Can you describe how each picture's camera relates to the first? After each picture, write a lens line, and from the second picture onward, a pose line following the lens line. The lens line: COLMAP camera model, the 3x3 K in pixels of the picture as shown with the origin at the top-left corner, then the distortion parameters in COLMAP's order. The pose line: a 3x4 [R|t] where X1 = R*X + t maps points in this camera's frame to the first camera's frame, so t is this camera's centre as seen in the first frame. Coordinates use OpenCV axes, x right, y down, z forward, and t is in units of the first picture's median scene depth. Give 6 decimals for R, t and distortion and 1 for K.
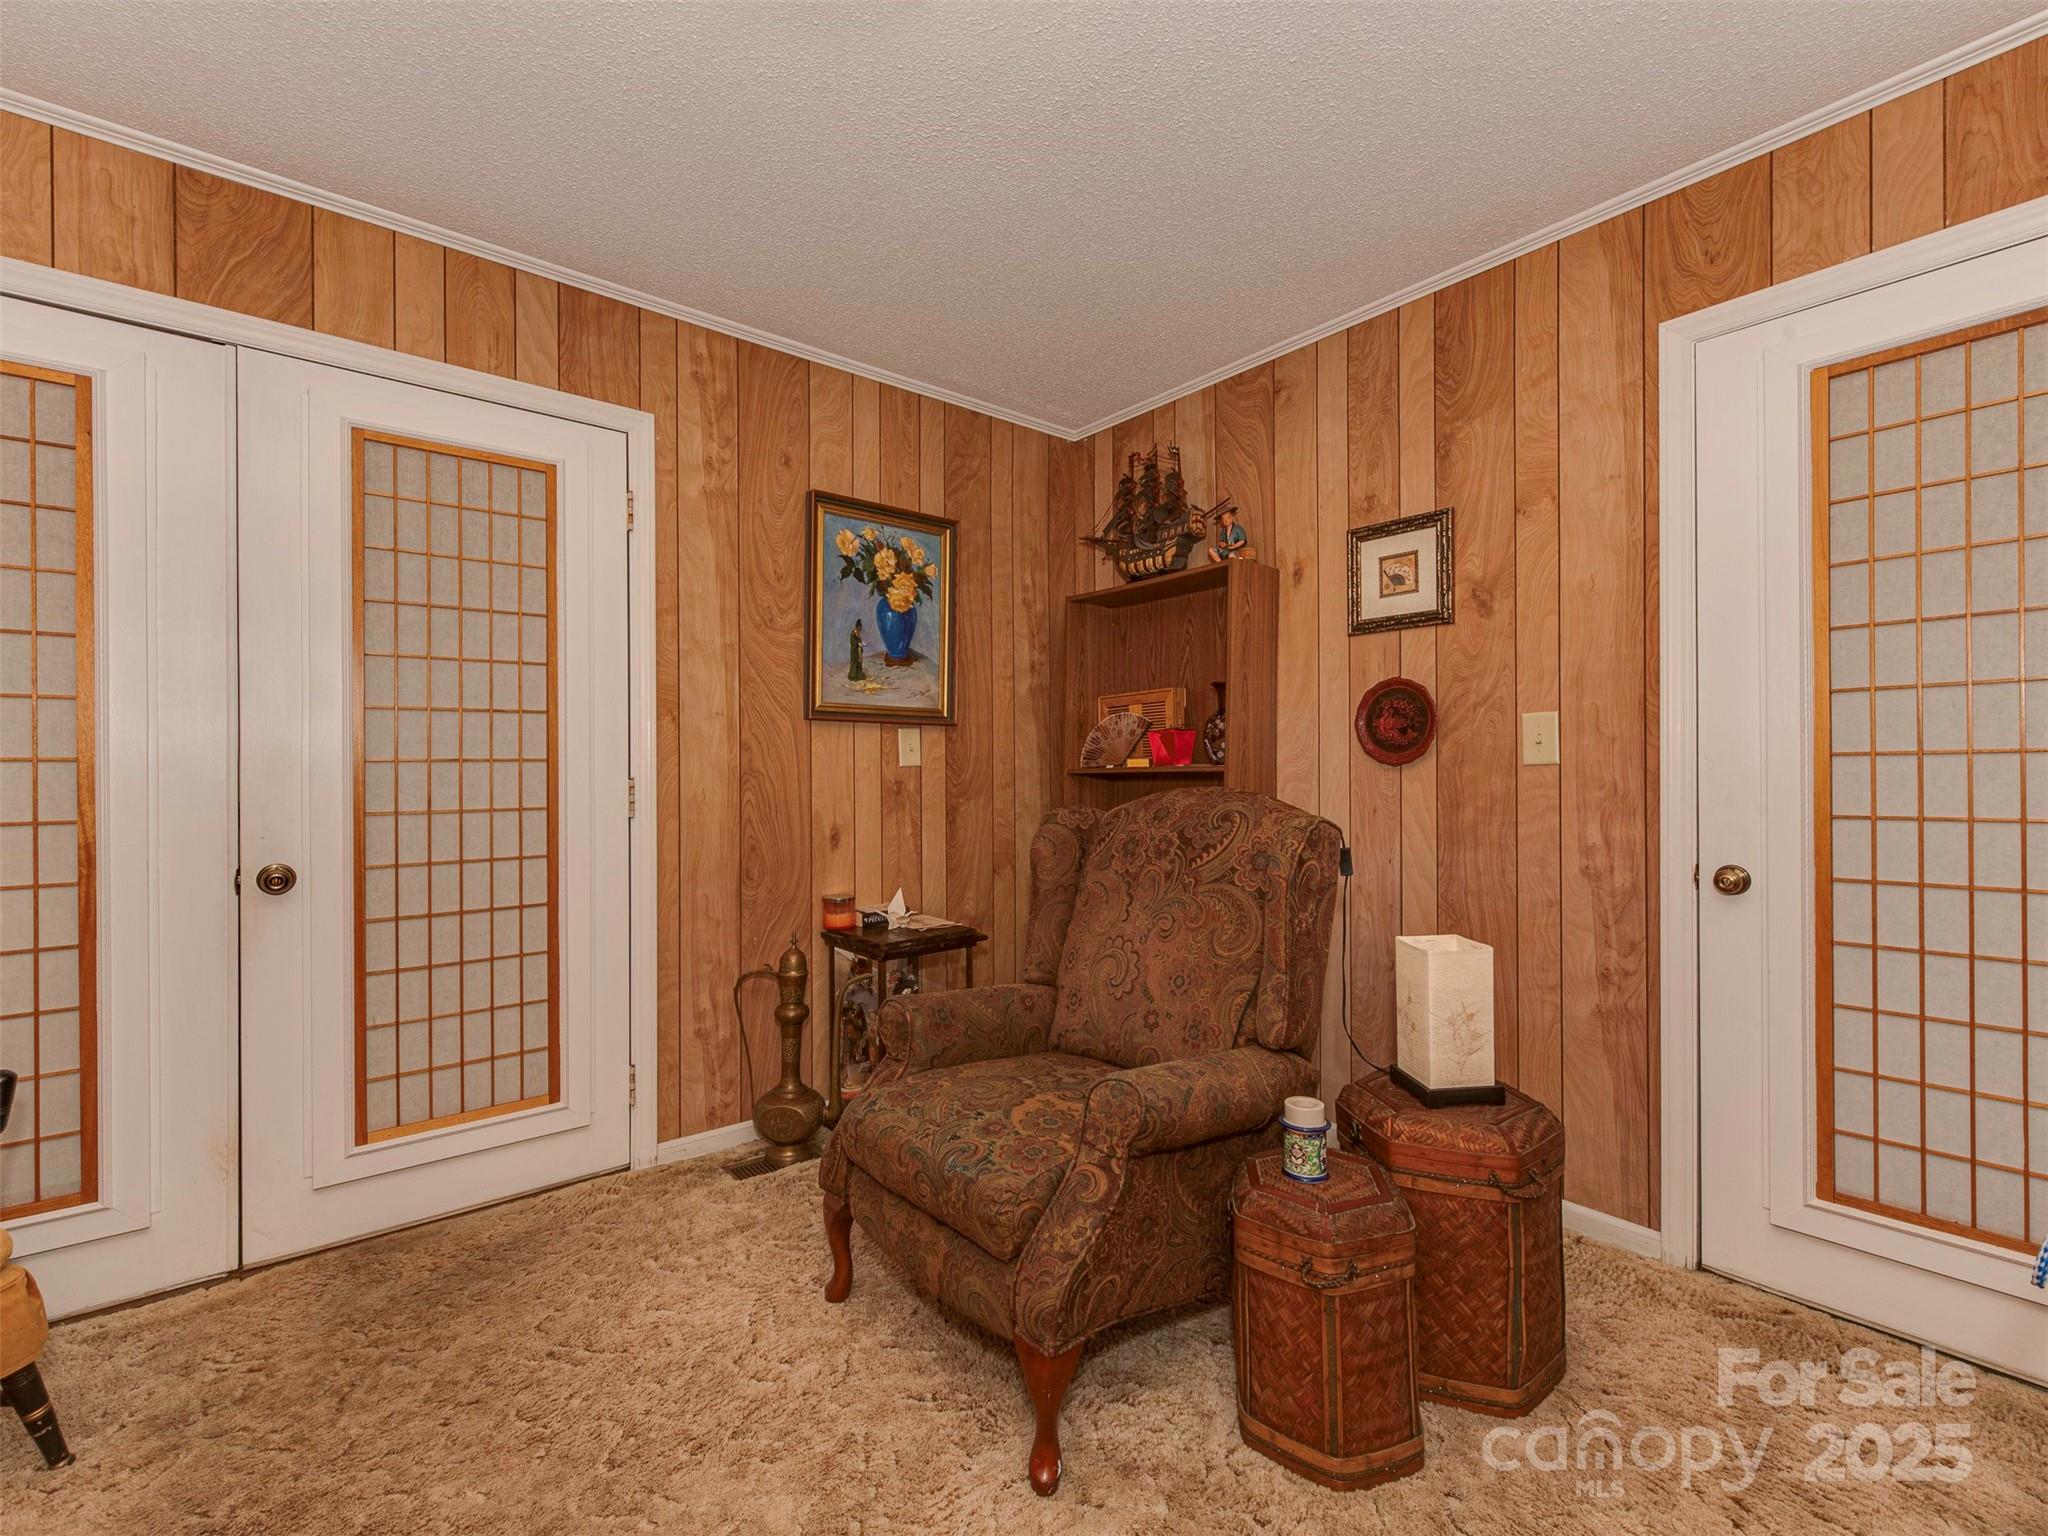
lens RADIAL K [[905.7, 0, 1038.1], [0, 905.7, 768.6], [0, 0, 1]] dist [-0.004120, -0.000314]
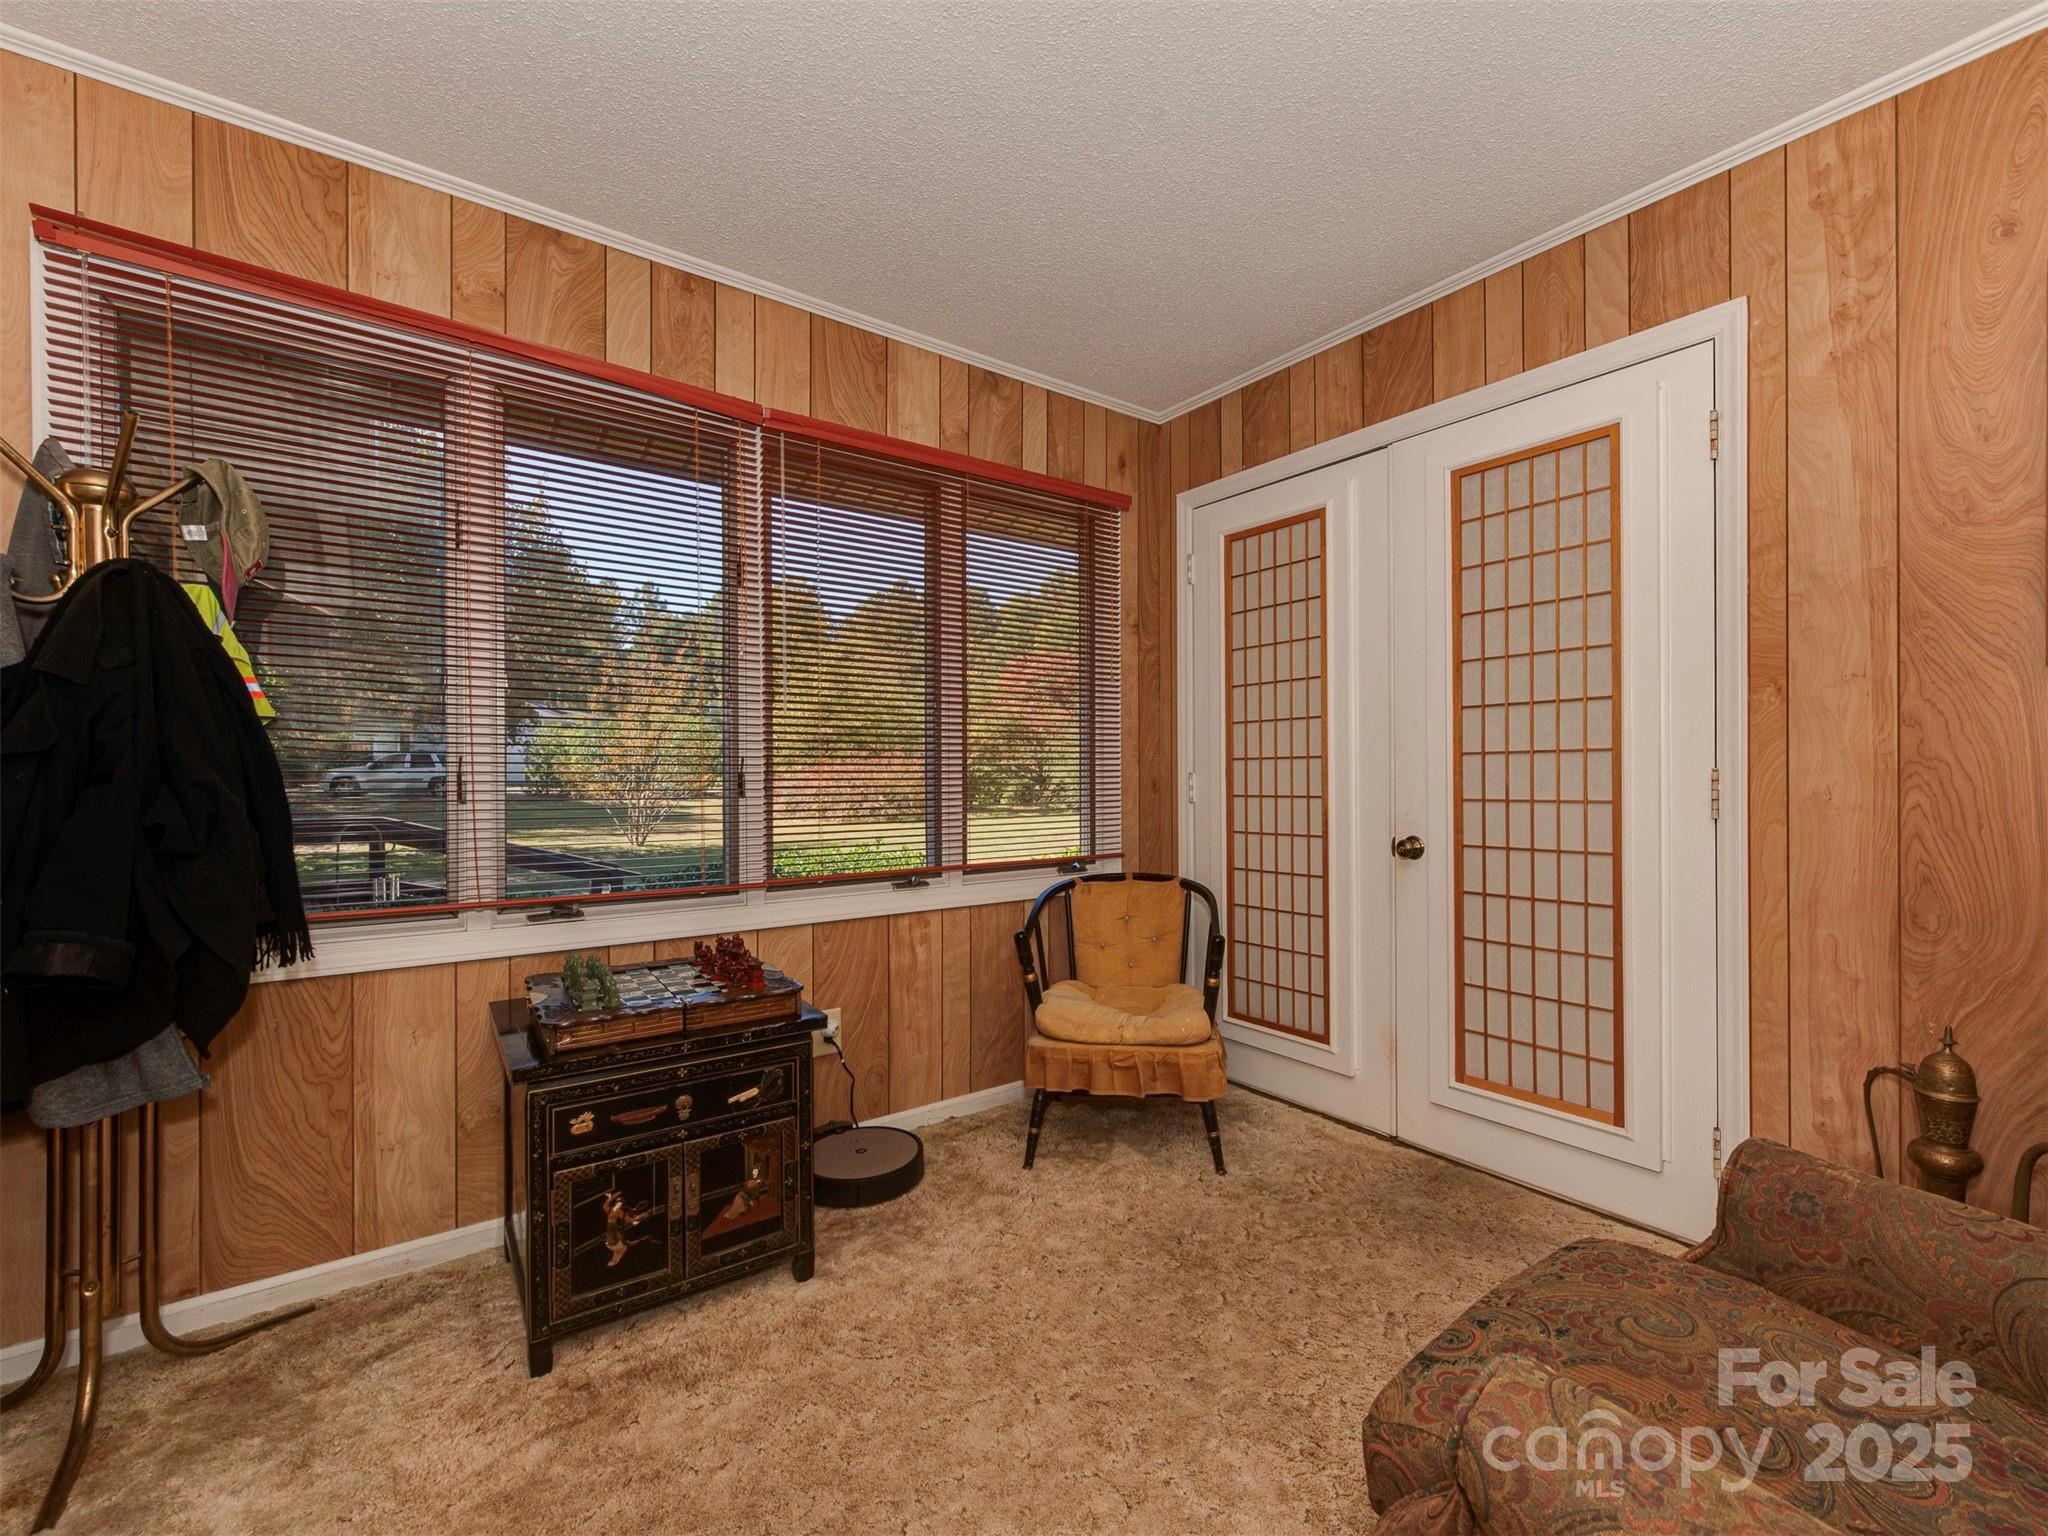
lens RADIAL K [[905.7, 0, 1117.1], [0, 905.7, 773.6], [0, 0, 1]] dist [-0.004120, -0.000314]
pose [[-0.020065, 0.004393, -0.999789, 0.330910], [0.007437, 0.999963, 0.004244, 0.006319], [0.999771, -0.007350, -0.020097, 0.449652]]
